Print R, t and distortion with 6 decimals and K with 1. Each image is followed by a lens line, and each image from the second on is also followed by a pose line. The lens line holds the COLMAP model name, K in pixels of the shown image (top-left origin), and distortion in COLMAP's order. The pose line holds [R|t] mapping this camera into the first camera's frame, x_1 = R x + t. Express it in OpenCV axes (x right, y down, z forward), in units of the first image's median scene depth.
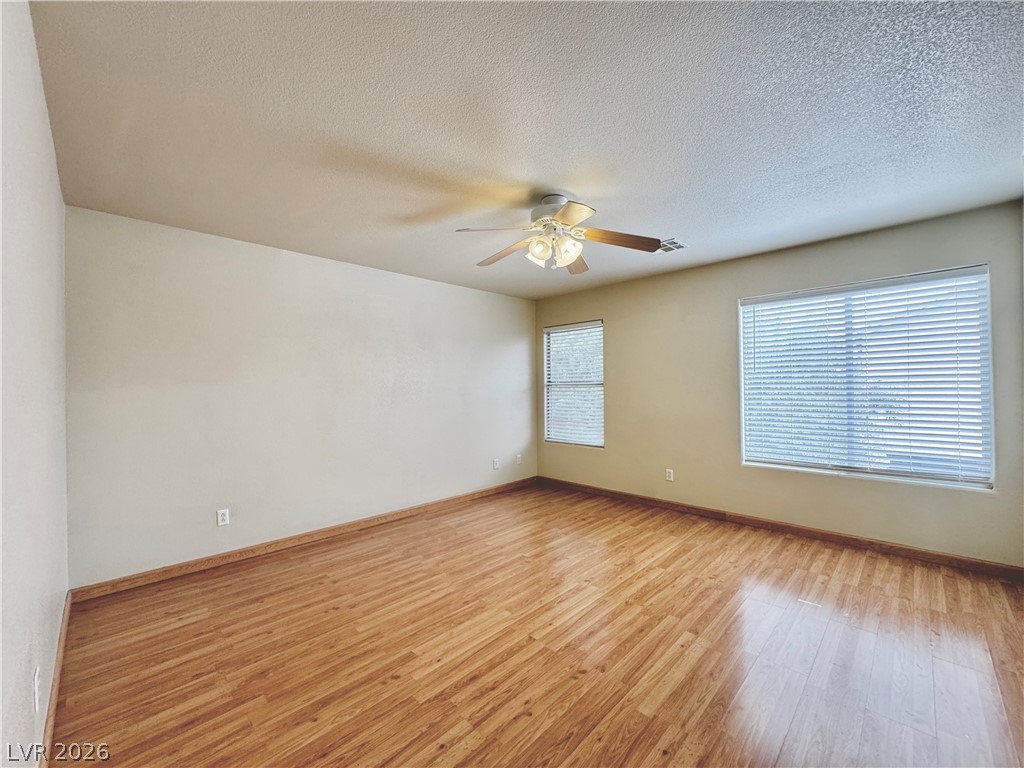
lens RADIAL K [[411.1, 0, 512.1], [0, 411.1, 383.7], [0, 0, 1]] dist [0.001533, 0.000564]
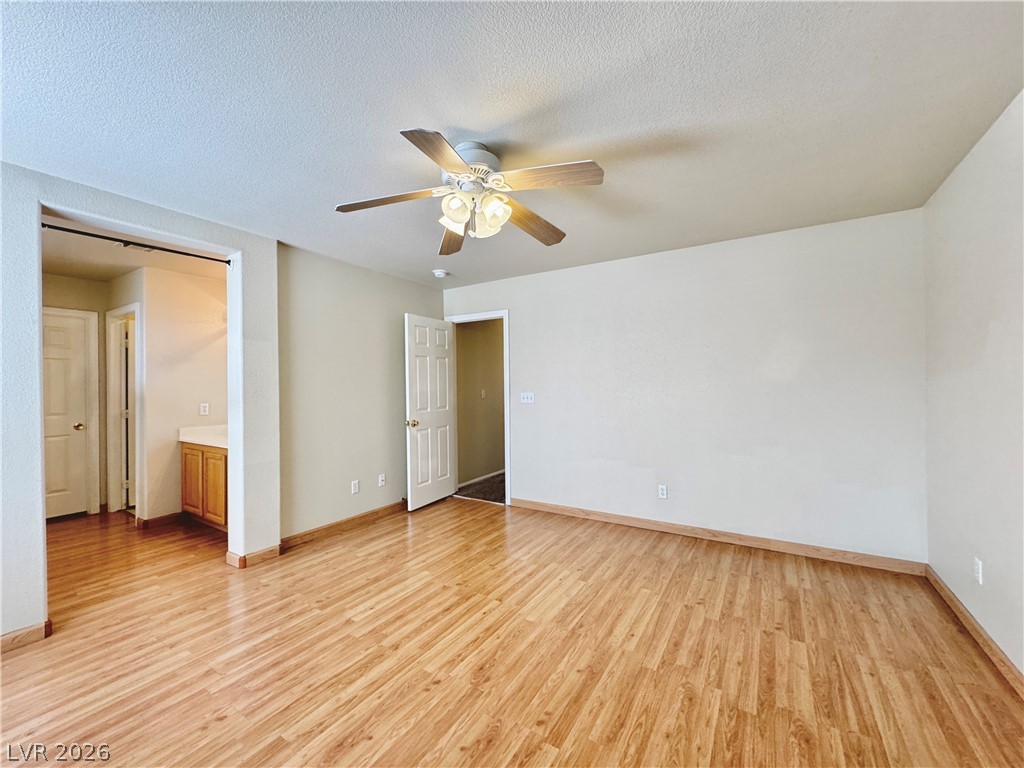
lens RADIAL K [[411.1, 0, 509.5], [0, 411.1, 381.2], [0, 0, 1]] dist [0.001533, 0.000564]
pose [[-0.977022, 0.021769, -0.212023, 0.220109], [0.025329, 0.999580, -0.014089, 0.010155], [0.211628, -0.019136, -0.977163, 1.875136]]
